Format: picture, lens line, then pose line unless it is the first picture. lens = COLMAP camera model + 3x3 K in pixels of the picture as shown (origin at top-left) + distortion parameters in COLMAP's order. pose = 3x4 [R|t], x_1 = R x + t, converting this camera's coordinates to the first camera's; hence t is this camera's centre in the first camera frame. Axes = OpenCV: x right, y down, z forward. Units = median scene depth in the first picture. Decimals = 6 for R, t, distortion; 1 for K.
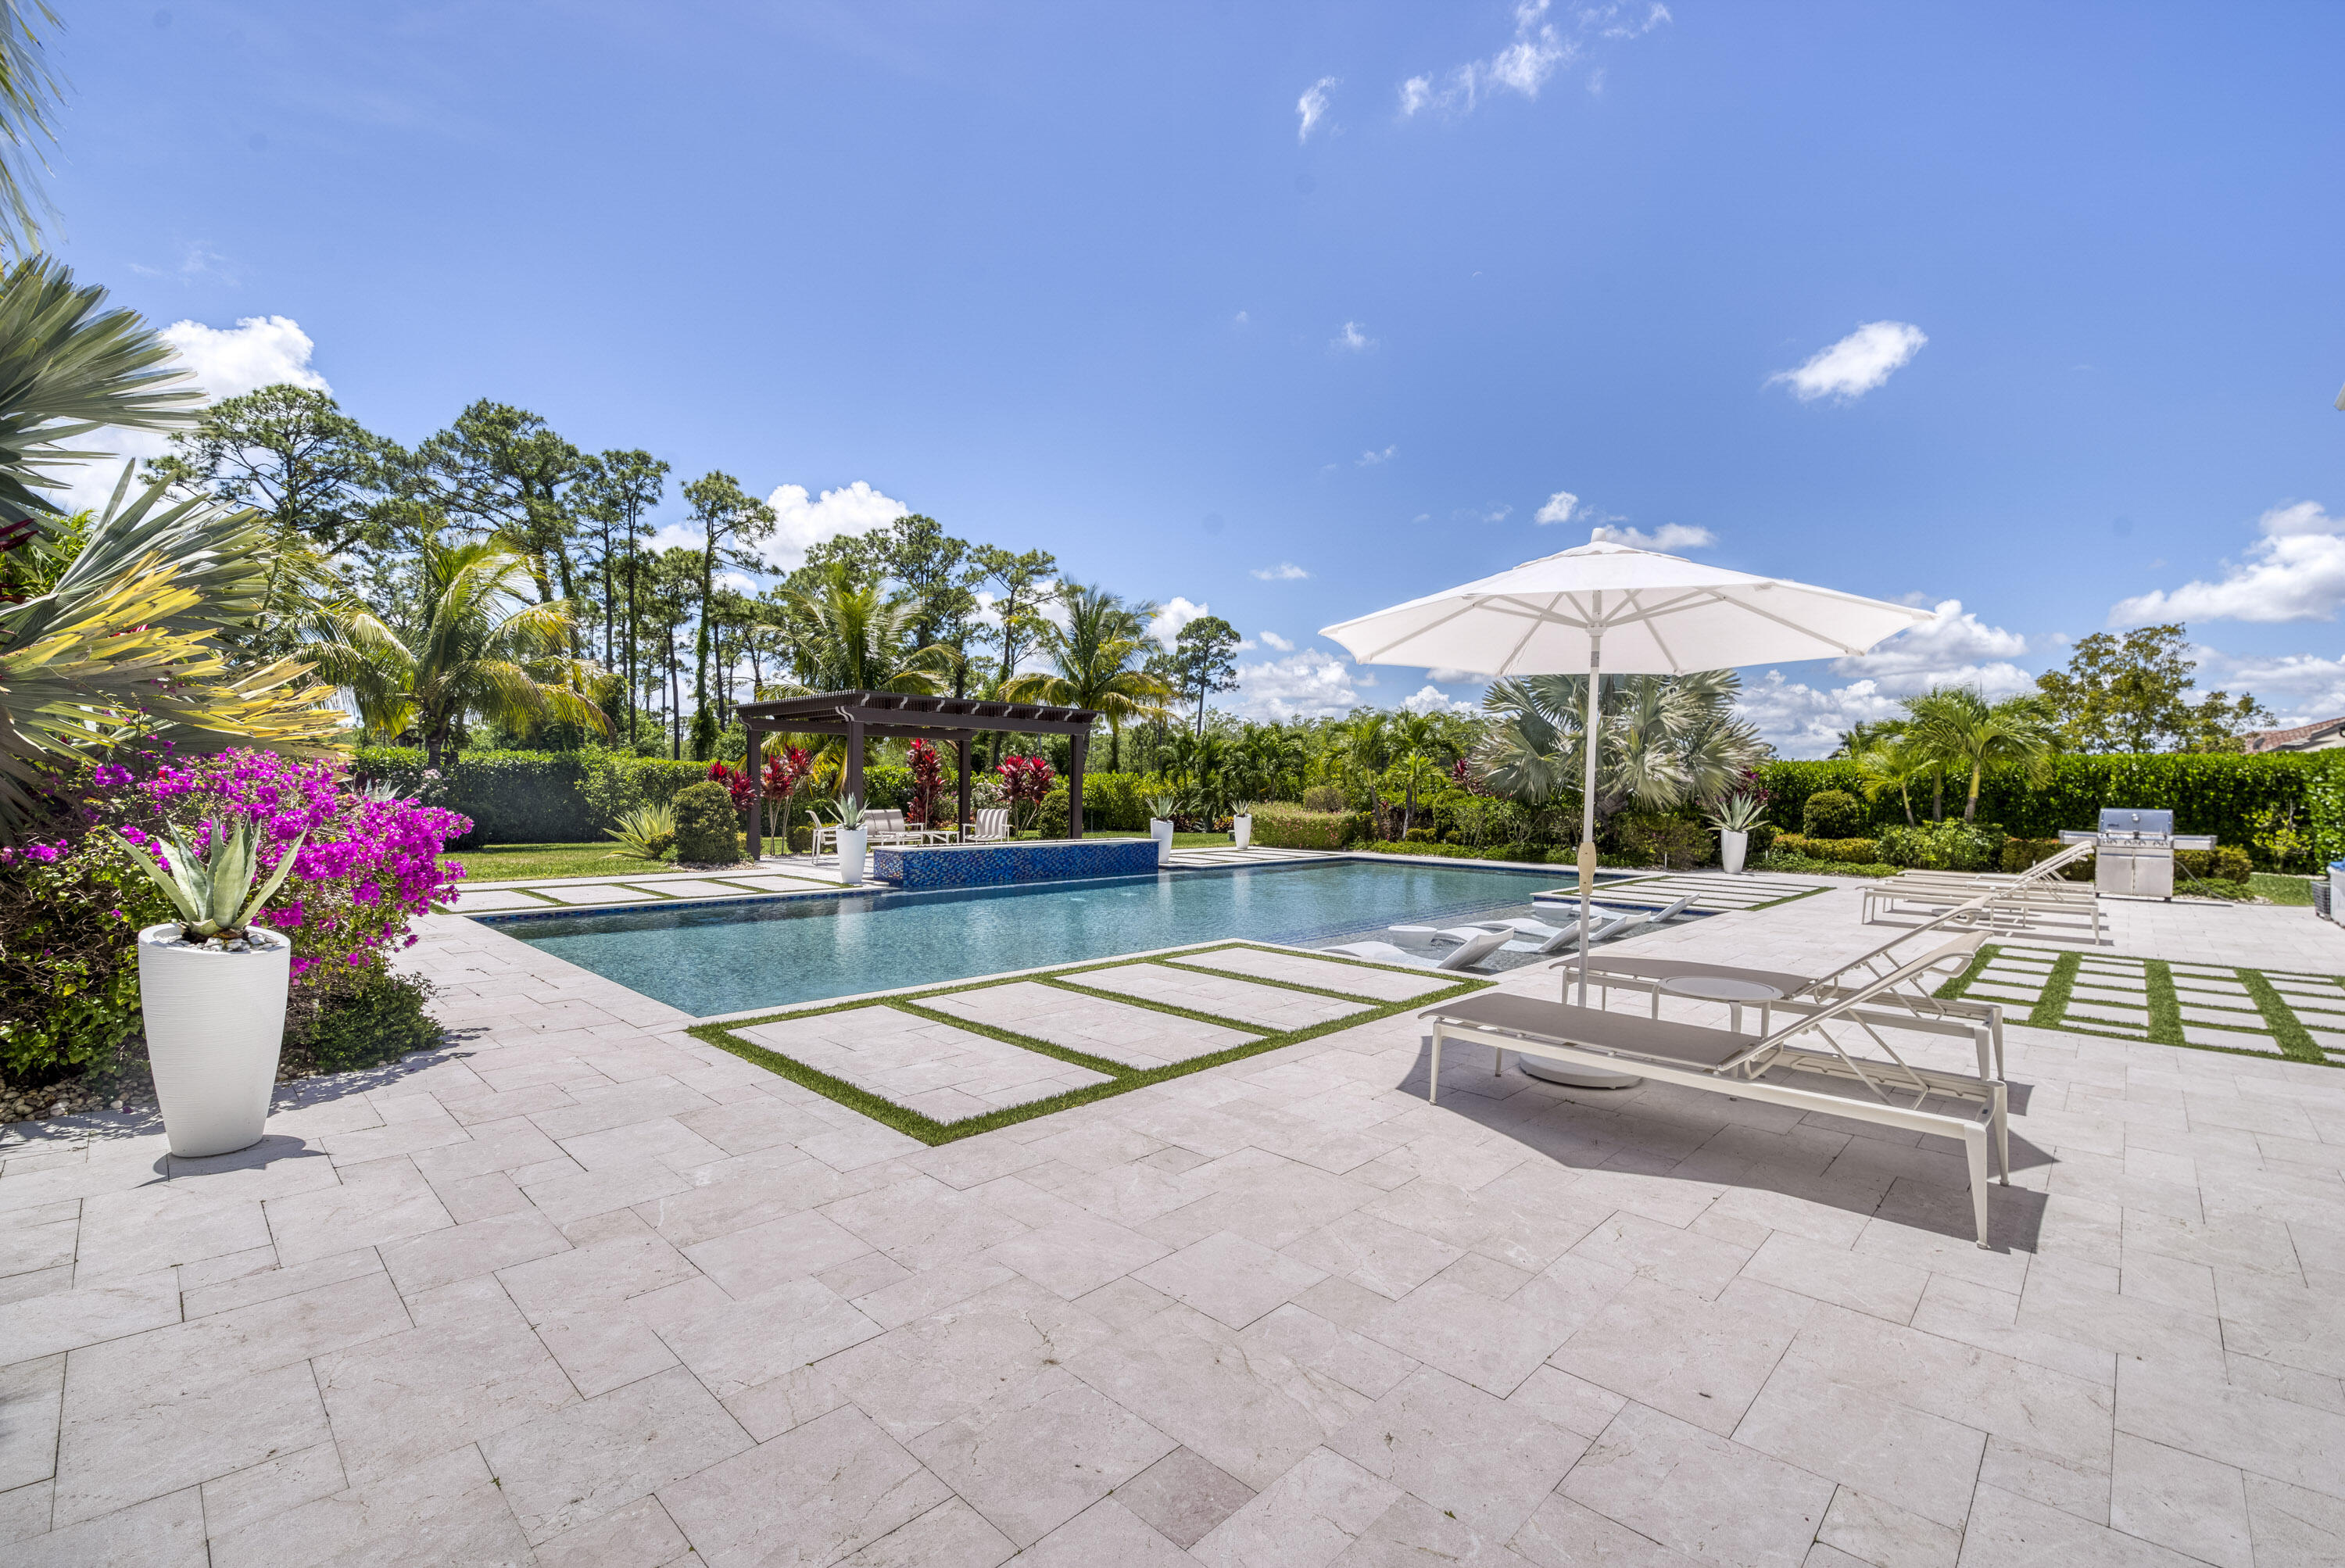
lens RADIAL K [[1006.0, 0, 1197.1], [0, 1006.0, 800.7], [0, 0, 1]] dist [-0.001576, -0.010598]
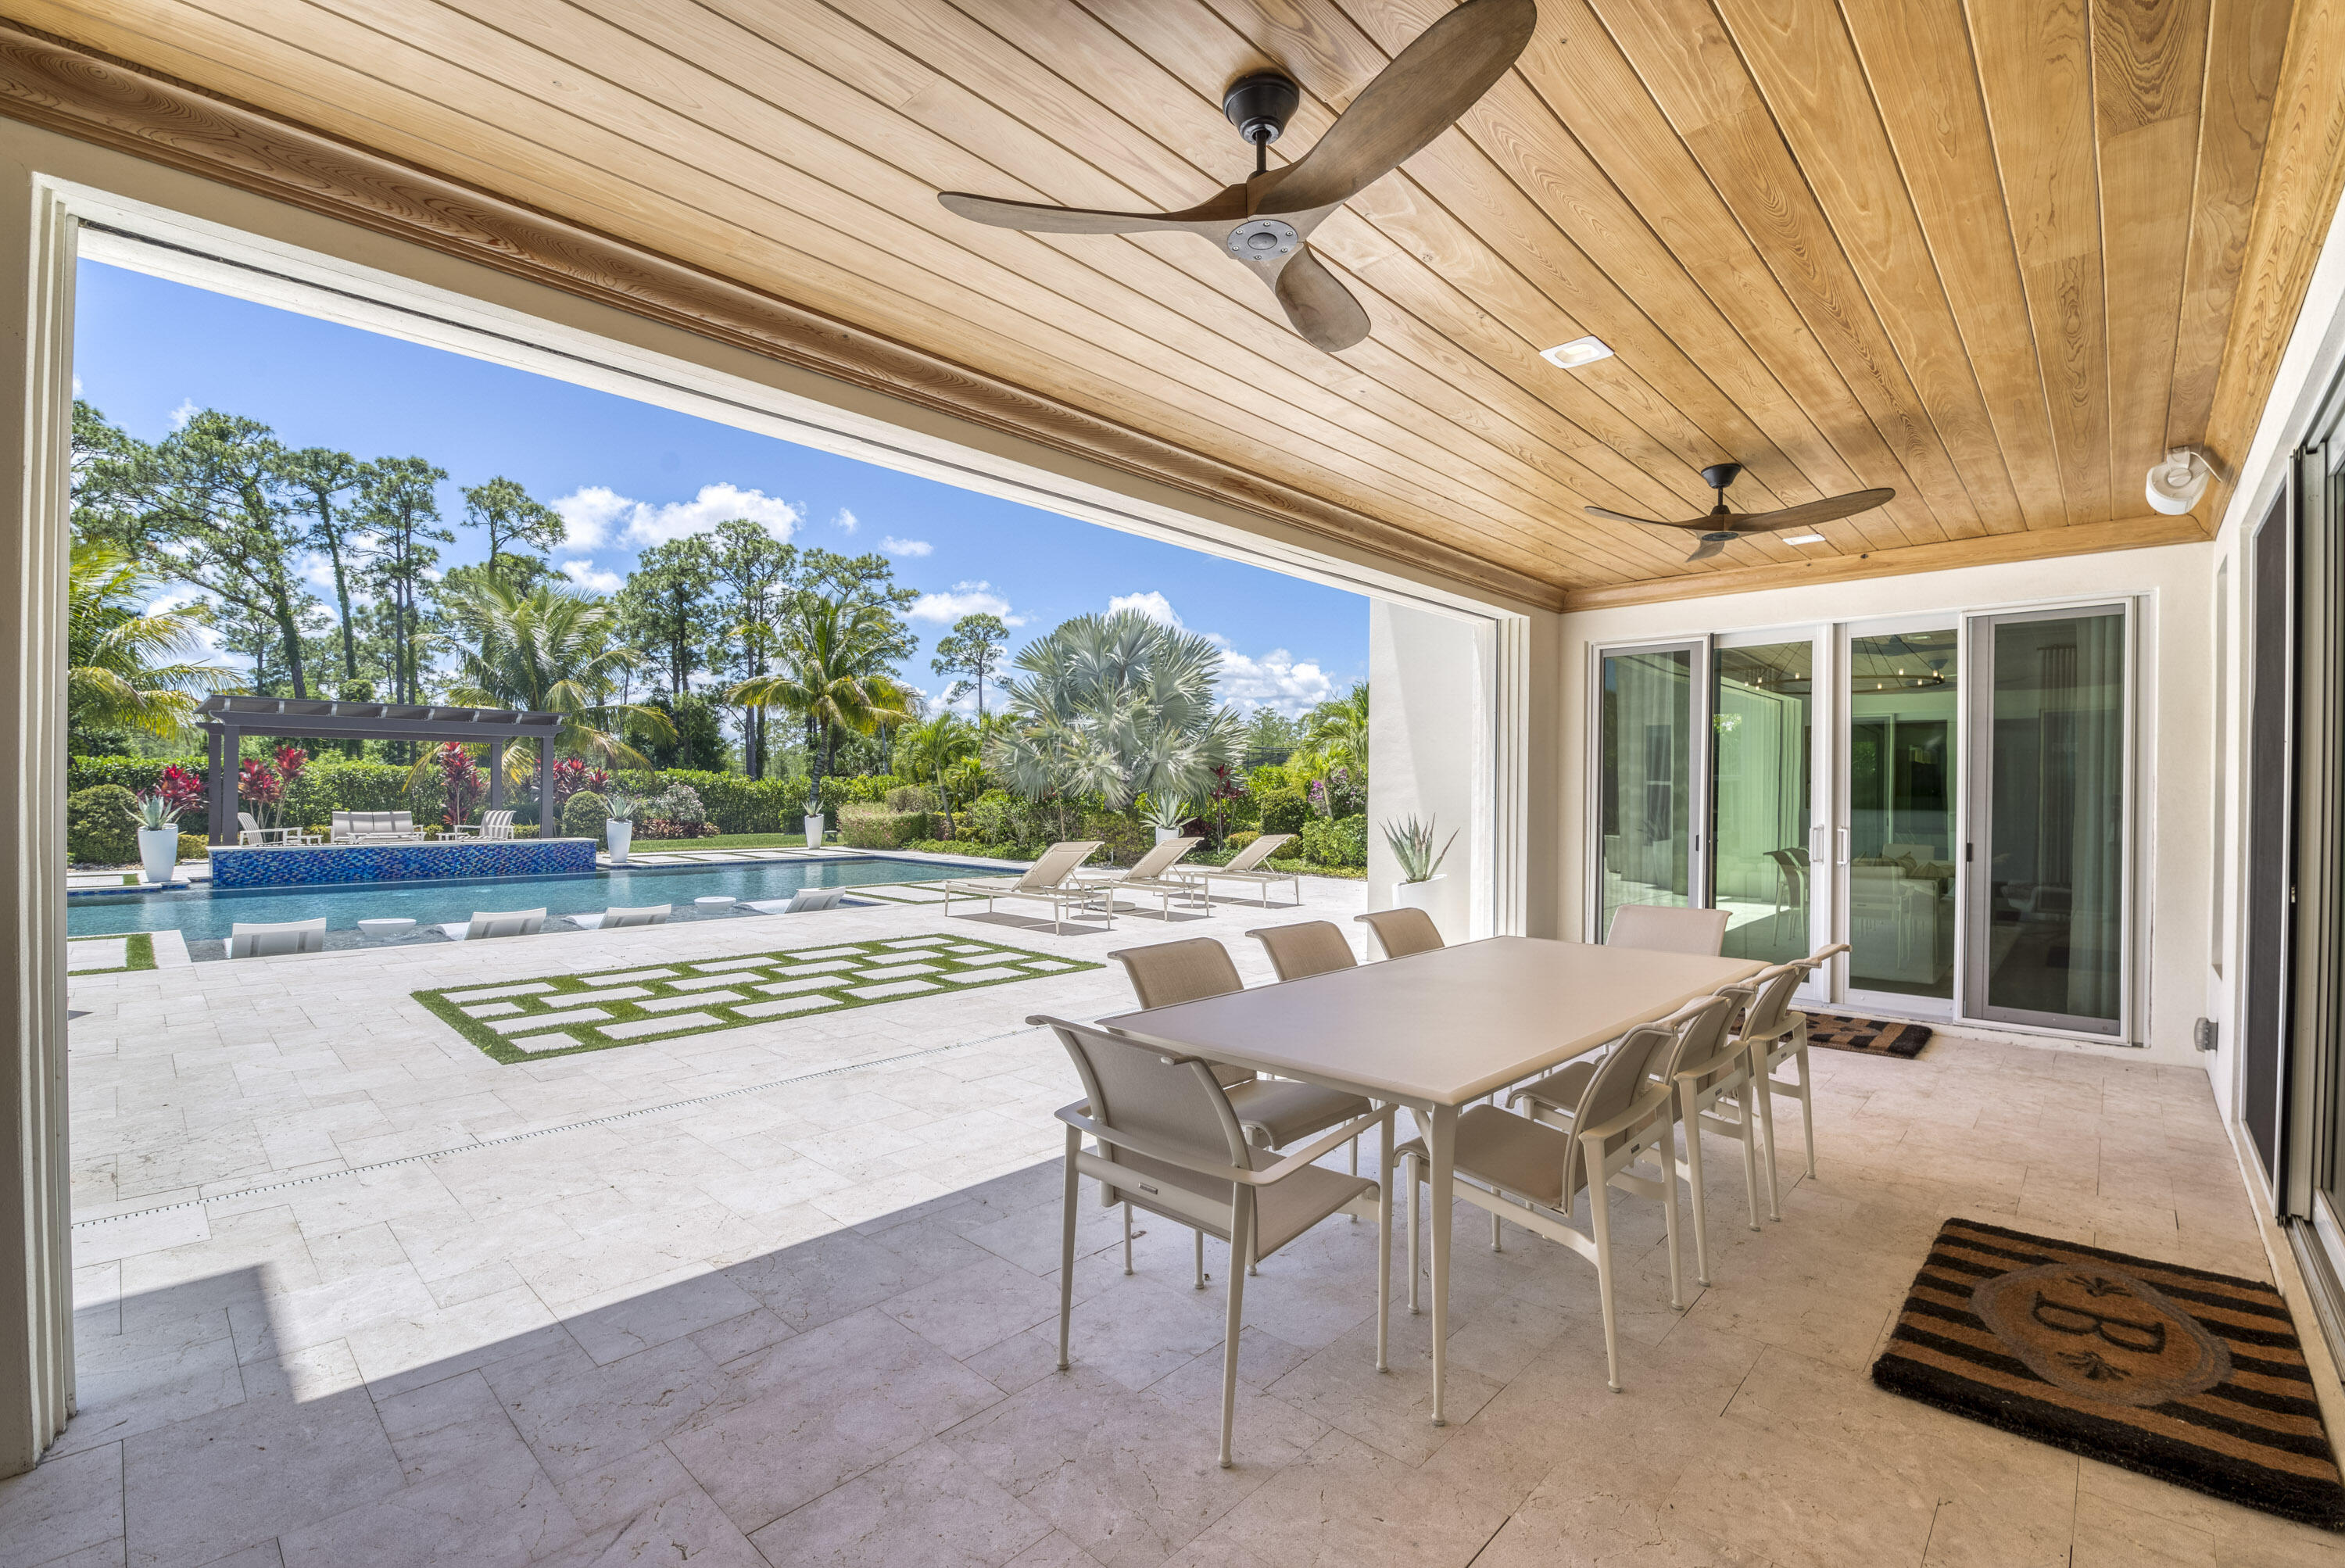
lens RADIAL K [[1006.0, 0, 1197.1], [0, 1006.0, 800.7], [0, 0, 1]] dist [-0.001576, -0.010598]
pose [[0.999962, -0.005204, 0.007025, 0.269658], [0.005225, 0.999982, -0.002946, 0.002796], [-0.007010, 0.002982, 0.999971, -0.008304]]
